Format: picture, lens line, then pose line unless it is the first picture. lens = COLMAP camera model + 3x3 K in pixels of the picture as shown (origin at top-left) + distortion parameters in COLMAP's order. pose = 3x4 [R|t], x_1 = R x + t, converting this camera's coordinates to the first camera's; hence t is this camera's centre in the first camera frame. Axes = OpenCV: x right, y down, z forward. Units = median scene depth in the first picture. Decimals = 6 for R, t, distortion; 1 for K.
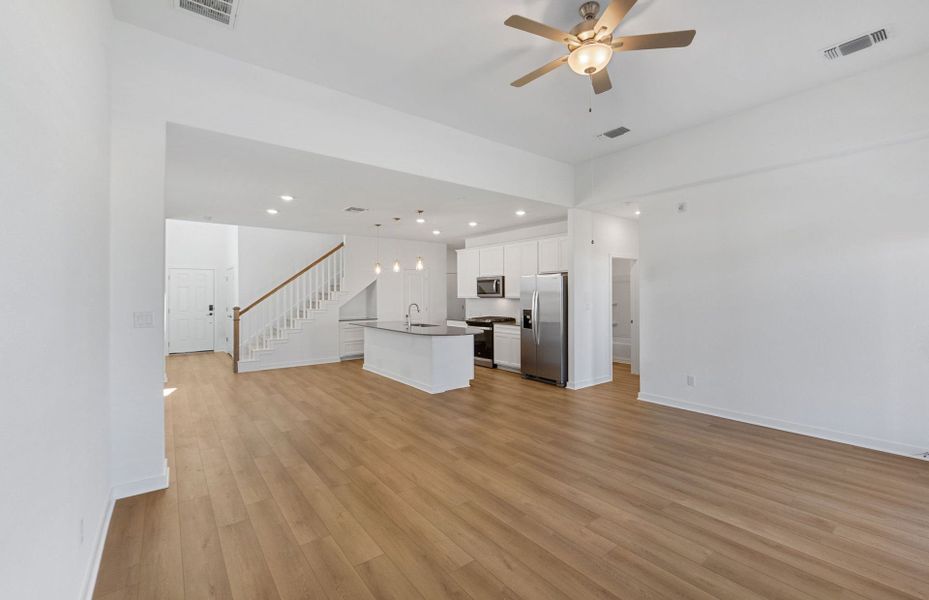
lens RADIAL K [[395.9, 0, 467.5], [0, 395.9, 294.5], [0, 0, 1]] dist [-0.003711, -0.001360]
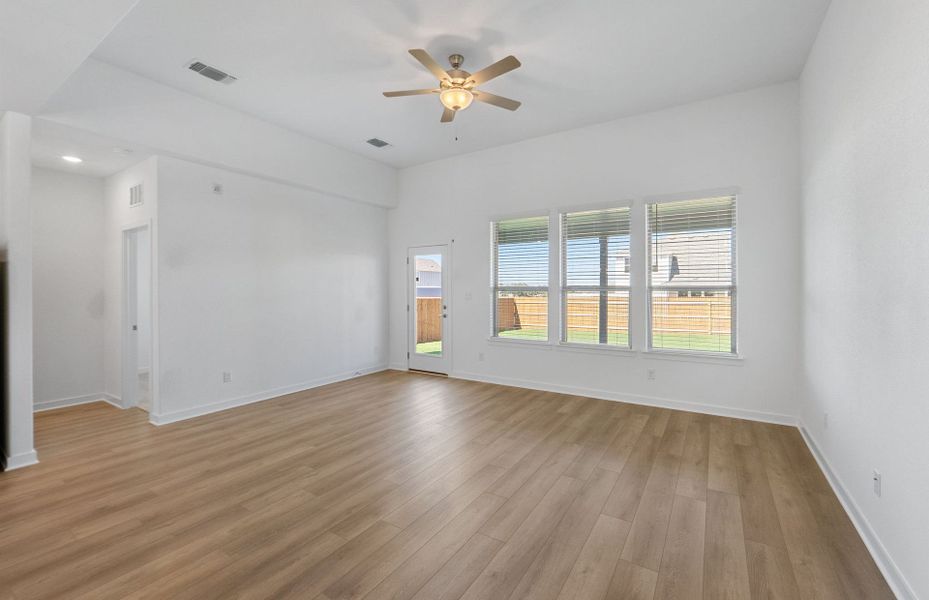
lens RADIAL K [[395.9, 0, 462.7], [0, 395.9, 292.5], [0, 0, 1]] dist [-0.003711, -0.001360]
pose [[-0.344824, 0.003411, 0.938661, -0.709496], [0.005318, 0.999984, -0.001680, 0.030822], [-0.938652, 0.004413, -0.344837, 1.113285]]
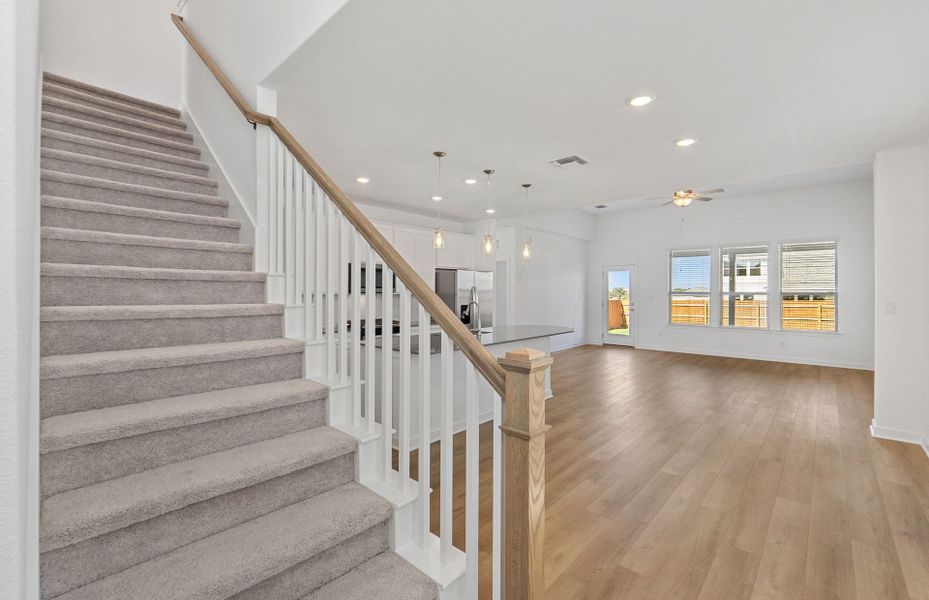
lens RADIAL K [[395.9, 0, 468.0], [0, 395.9, 301.1], [0, 0, 1]] dist [-0.003711, -0.001360]
pose [[-0.185343, -0.013903, 0.982575, -1.562112], [-0.002497, 0.999903, 0.013678, 0.032857], [-0.982671, 0.000082, -0.185360, 2.240876]]
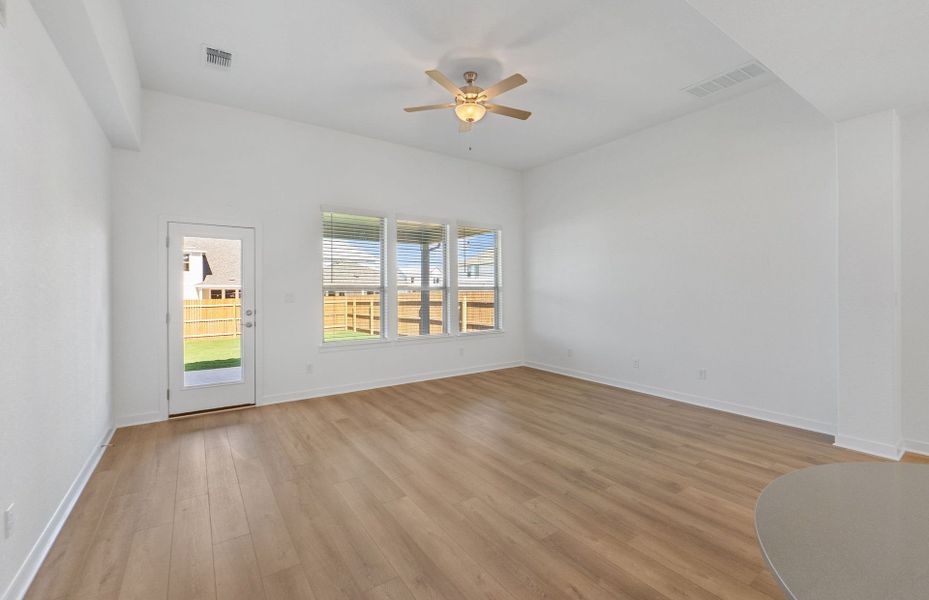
lens RADIAL K [[395.9, 0, 485.9], [0, 395.9, 291.3], [0, 0, 1]] dist [-0.003711, -0.001360]
pose [[-0.999933, 0.011041, 0.003365, 0.199642], [0.011048, 0.999937, 0.002088, 0.029094], [-0.003341, 0.002125, -0.999992, 1.867830]]
